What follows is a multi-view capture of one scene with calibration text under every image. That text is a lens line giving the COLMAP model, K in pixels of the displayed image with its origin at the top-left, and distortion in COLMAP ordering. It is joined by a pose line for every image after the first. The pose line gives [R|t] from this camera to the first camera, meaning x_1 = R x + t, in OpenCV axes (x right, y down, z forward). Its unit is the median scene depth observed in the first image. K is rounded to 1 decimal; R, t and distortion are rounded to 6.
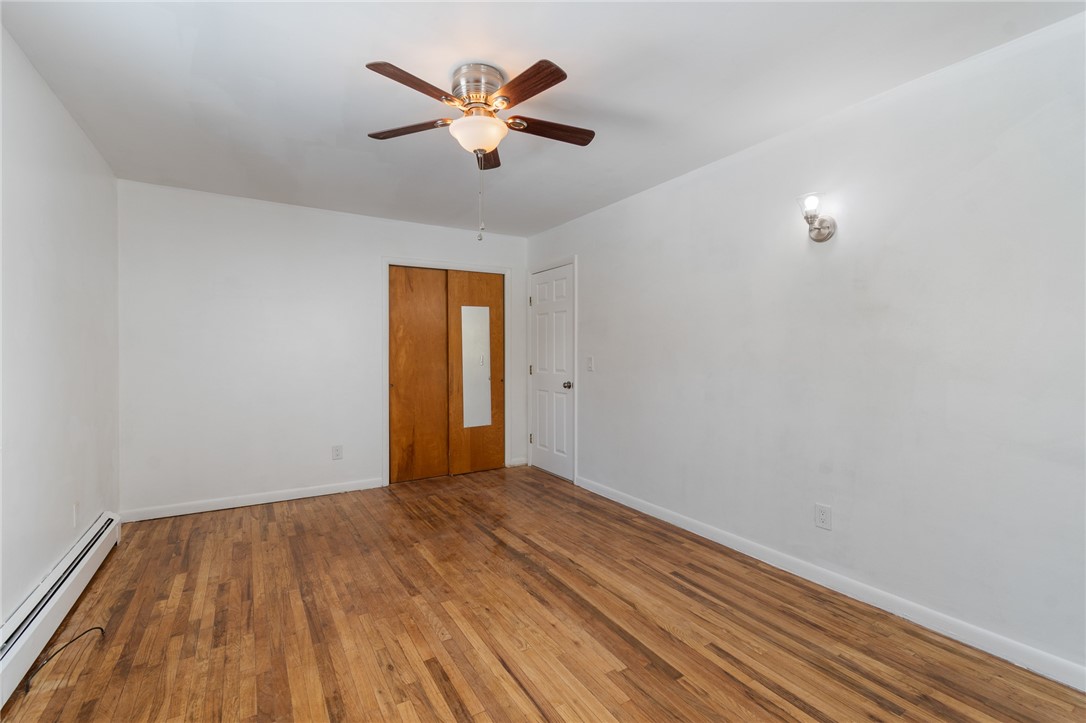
lens RADIAL K [[481.3, 0, 544.2], [0, 481.3, 359.5], [0, 0, 1]] dist [0.001011, -0.001050]
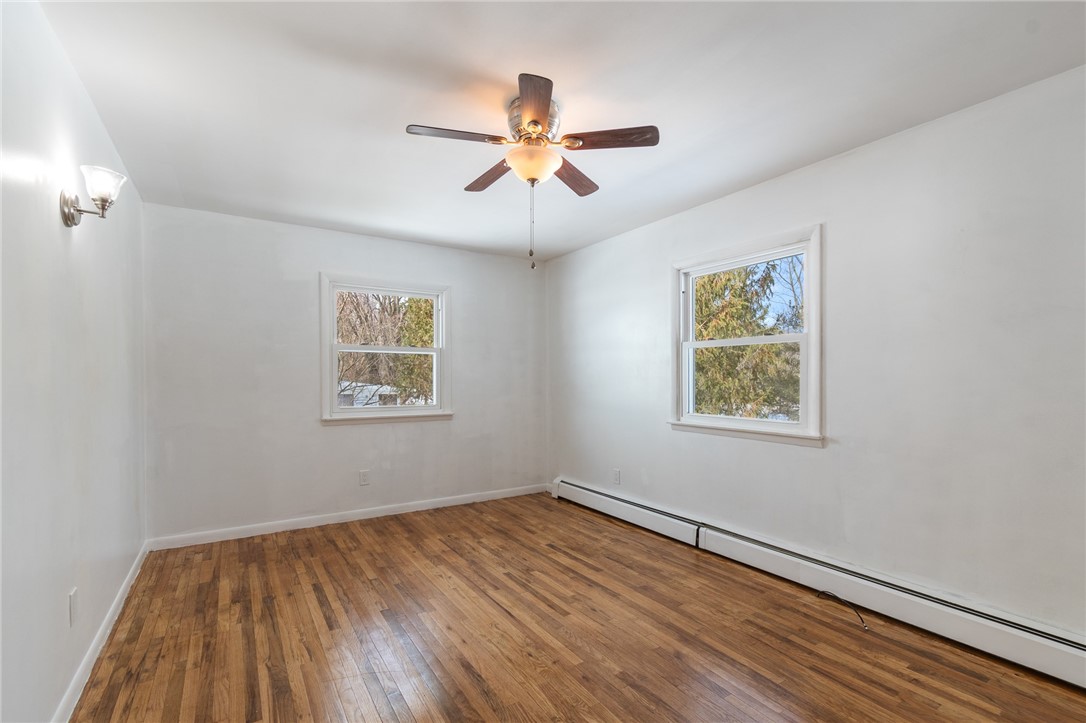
lens RADIAL K [[481.3, 0, 544.2], [0, 481.3, 359.5], [0, 0, 1]] dist [0.001011, -0.001050]
pose [[-0.999909, 0.000132, -0.013495, -0.145006], [0.000356, 0.999863, -0.016575, -0.040380], [0.013491, -0.016579, -0.999772, 2.116916]]
